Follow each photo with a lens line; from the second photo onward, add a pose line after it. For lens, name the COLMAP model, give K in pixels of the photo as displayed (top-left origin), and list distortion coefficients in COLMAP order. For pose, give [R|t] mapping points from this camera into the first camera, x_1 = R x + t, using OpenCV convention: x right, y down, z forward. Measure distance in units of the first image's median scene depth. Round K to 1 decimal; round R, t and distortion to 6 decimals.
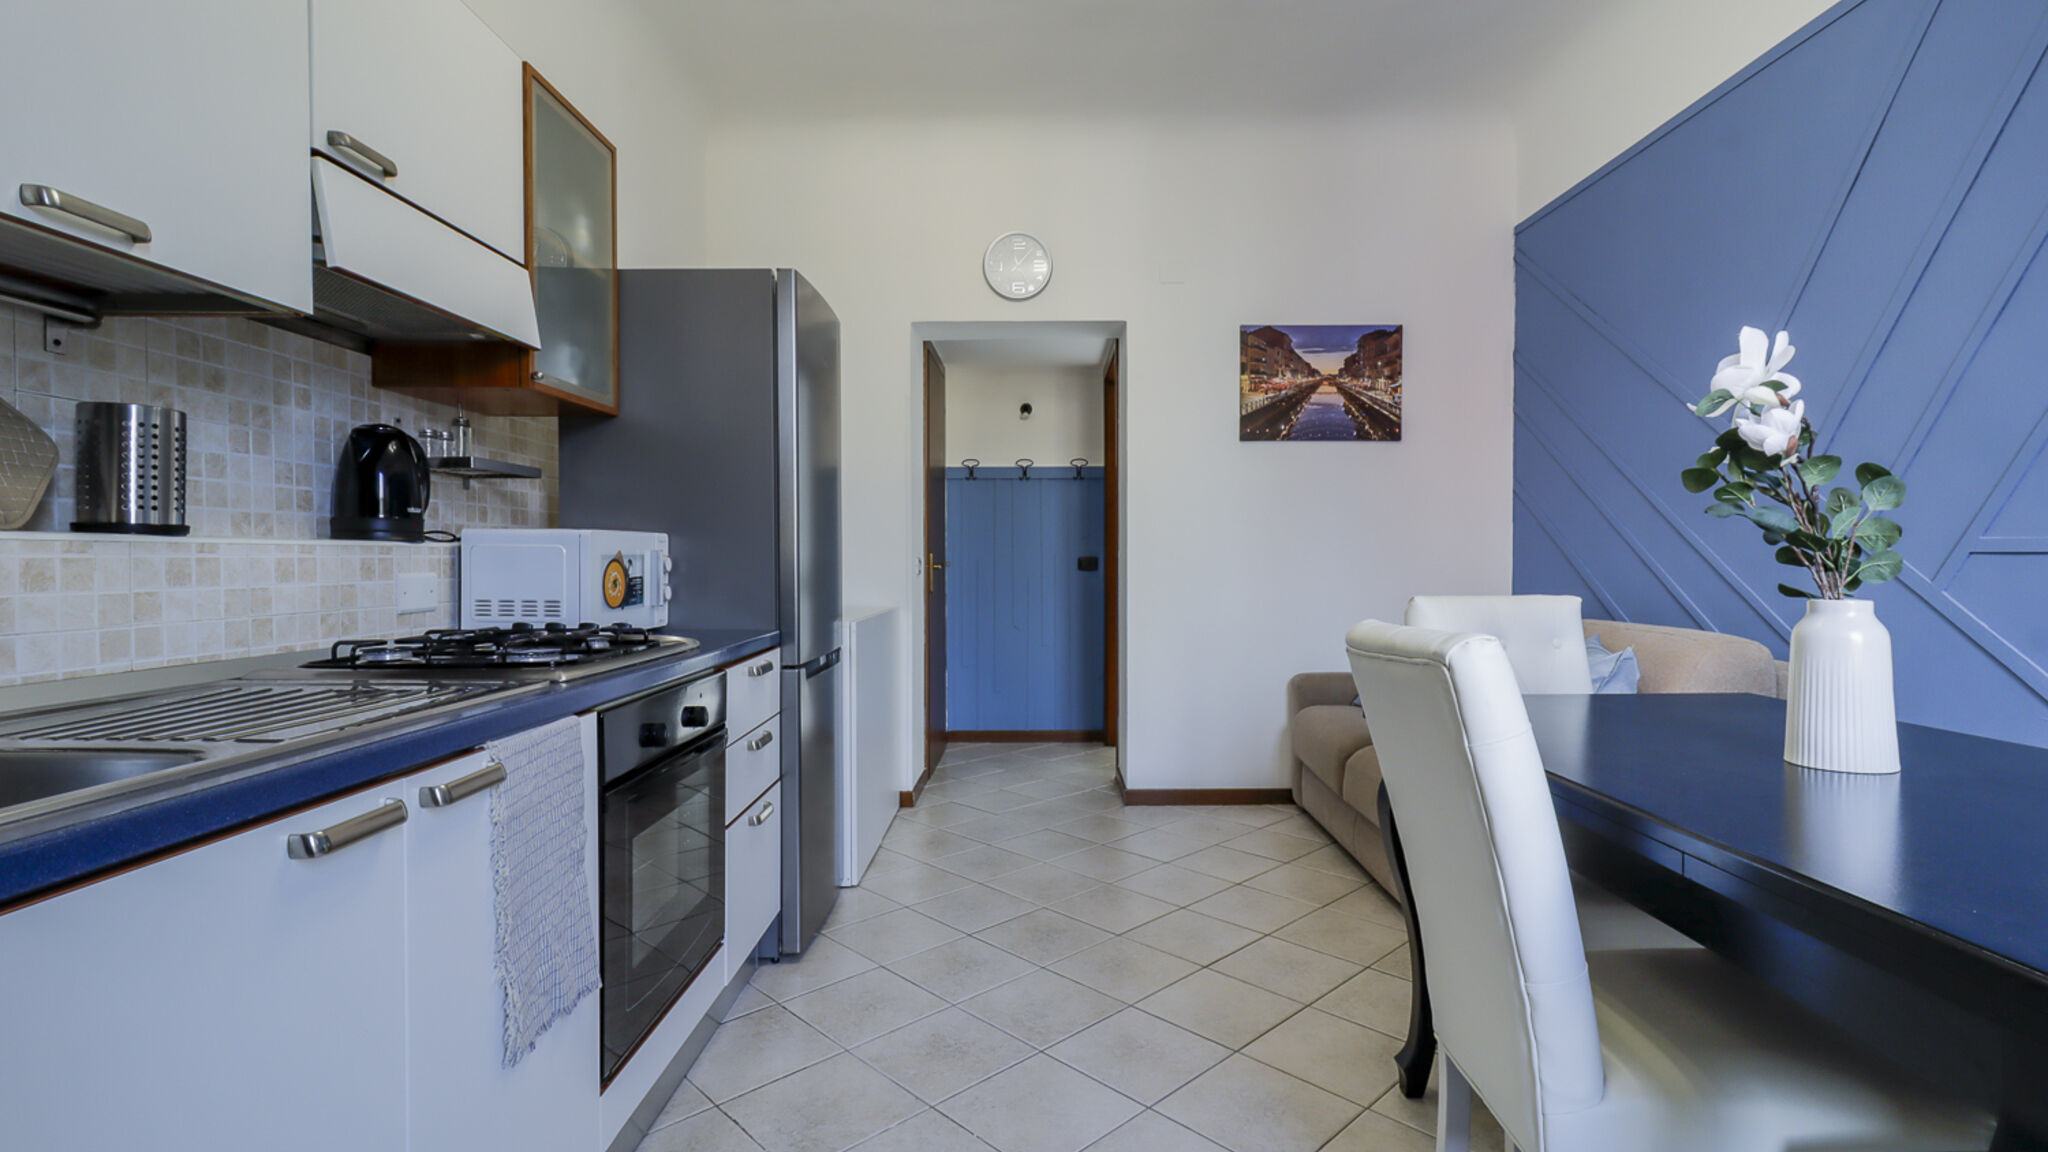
lens RADIAL K [[976.4, 0, 1042.2], [0, 976.4, 574.4], [0, 0, 1]] dist [0.003952, -0.000984]
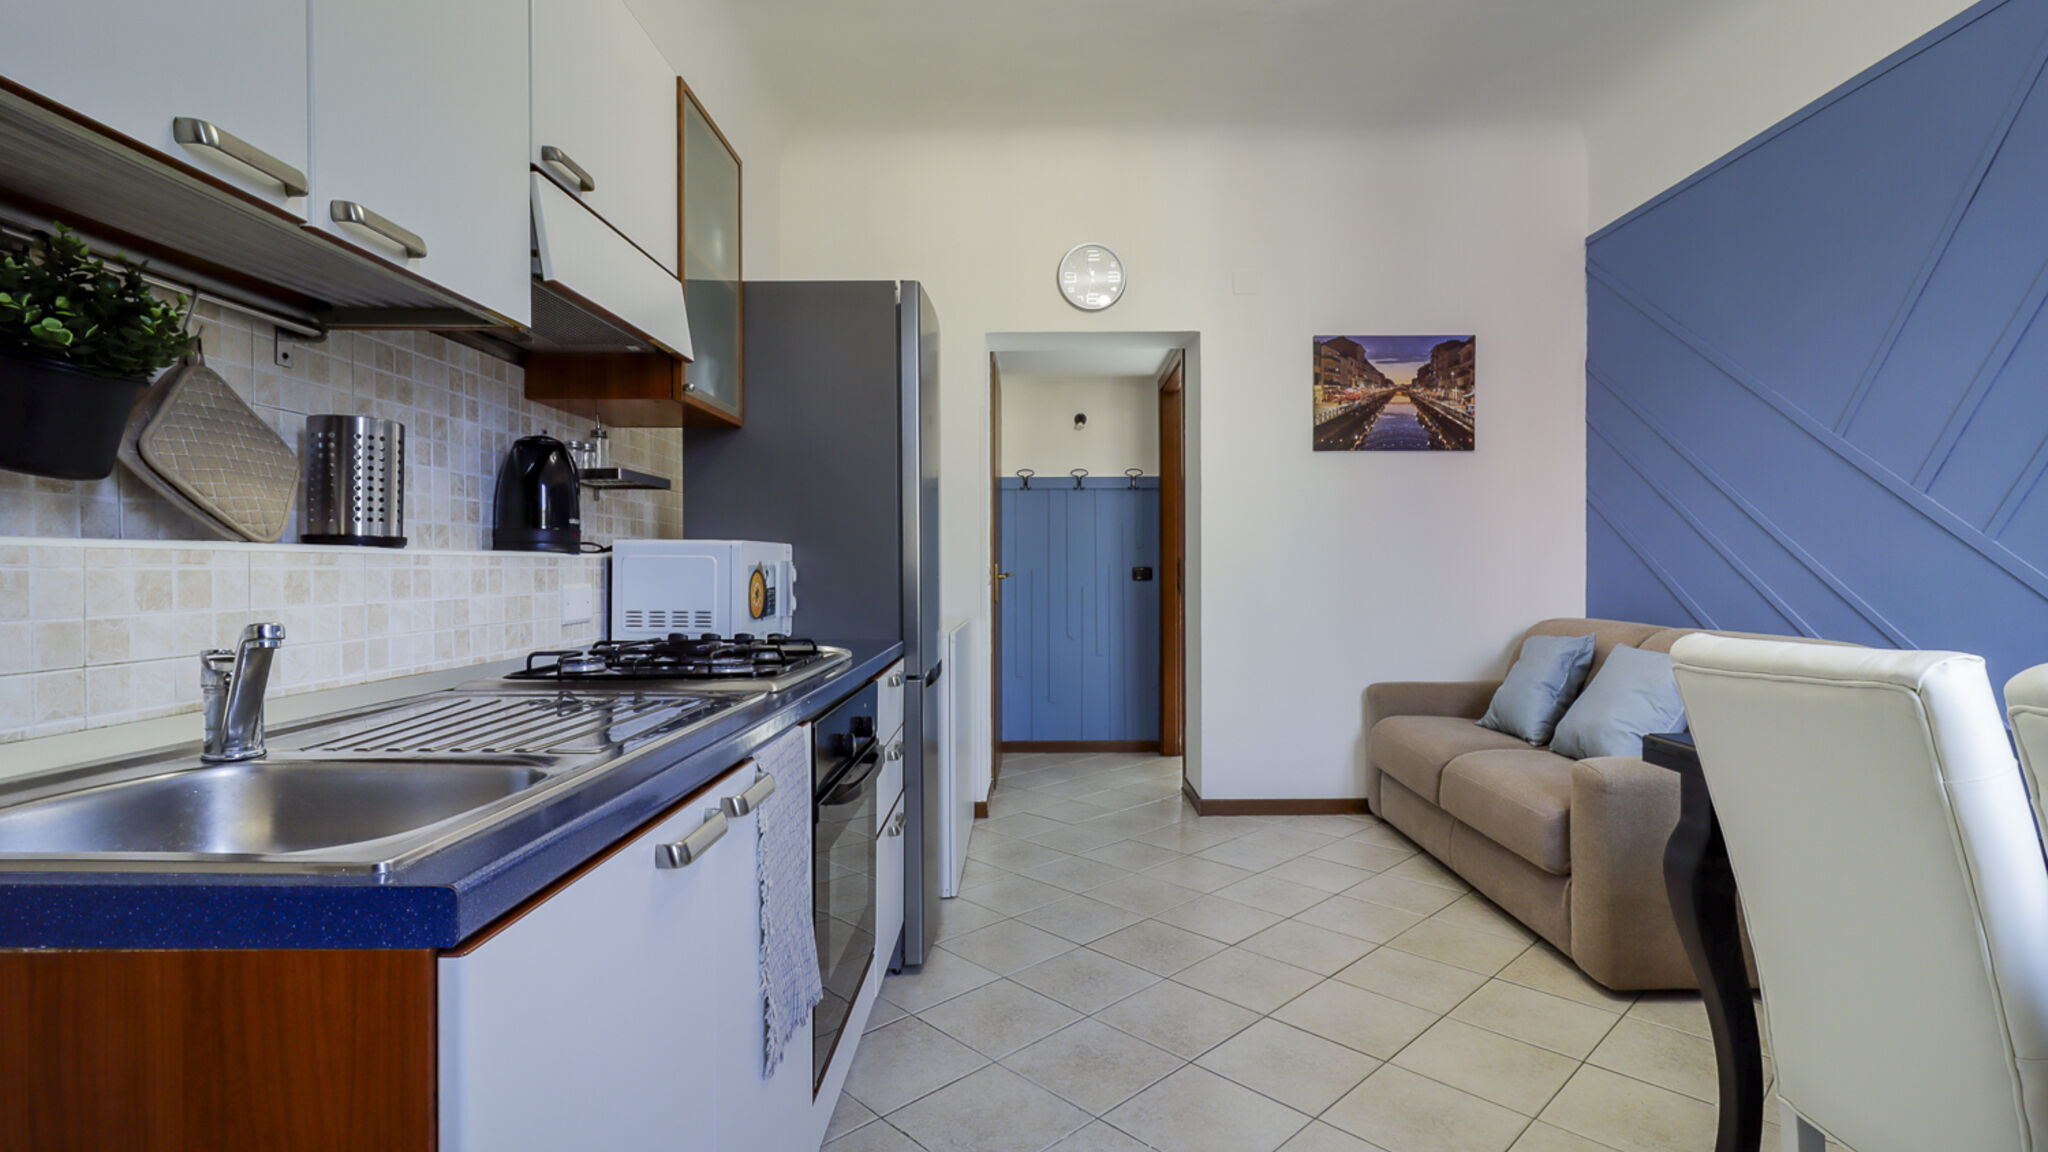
lens RADIAL K [[976.4, 0, 1038.1], [0, 976.4, 574.9], [0, 0, 1]] dist [0.003952, -0.000984]
pose [[0.999999, -0.001669, 0.000263, -0.129501], [0.001672, 0.999952, -0.009691, -0.000287], [-0.000247, 0.009691, 0.999953, -0.002285]]
